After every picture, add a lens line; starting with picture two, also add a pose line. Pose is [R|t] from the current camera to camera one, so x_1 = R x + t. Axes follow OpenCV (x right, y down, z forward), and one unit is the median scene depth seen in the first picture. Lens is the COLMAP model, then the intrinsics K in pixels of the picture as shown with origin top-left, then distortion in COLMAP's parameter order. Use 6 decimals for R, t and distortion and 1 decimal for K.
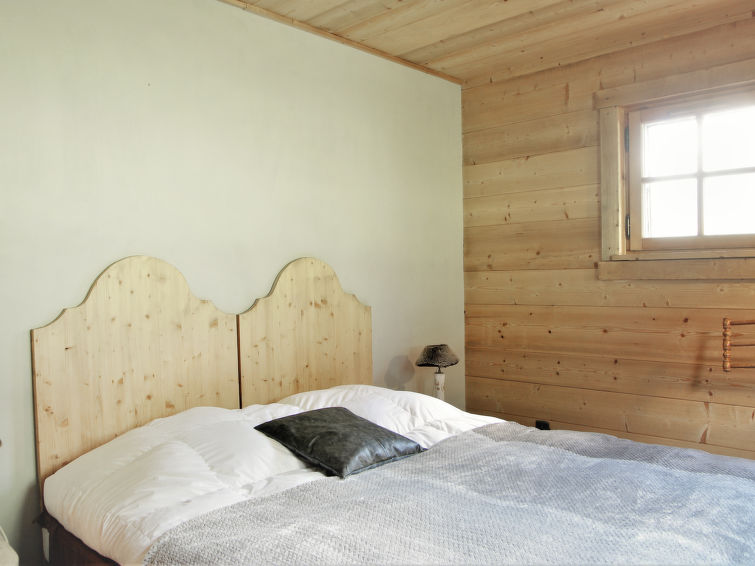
lens RADIAL K [[614.1, 0, 377.5], [0, 614.1, 283.0], [0, 0, 1]] dist [-0.073427, 0.043722]
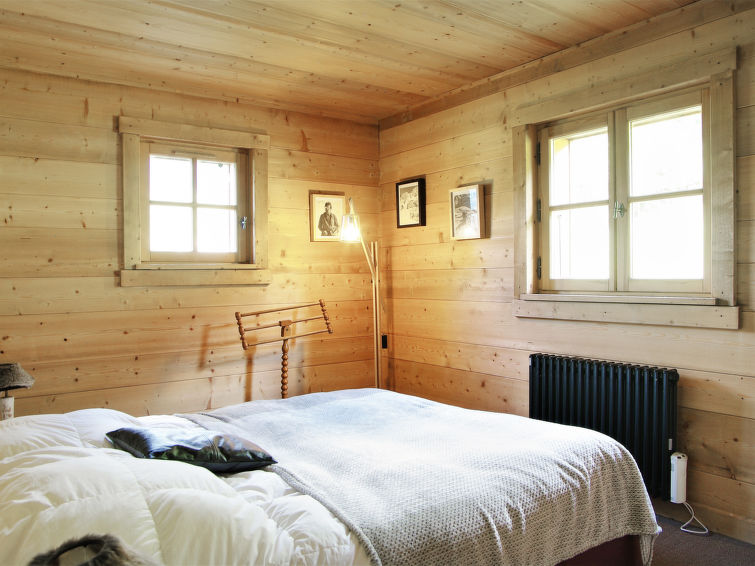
lens RADIAL K [[614.1, 0, 377.5], [0, 614.1, 283.0], [0, 0, 1]] dist [-0.073427, 0.043722]
pose [[0.195964, -0.001781, 0.980609, -0.625029], [0.021155, 0.999773, -0.002412, 0.000591], [-0.980383, 0.021218, 0.195957, 0.327612]]
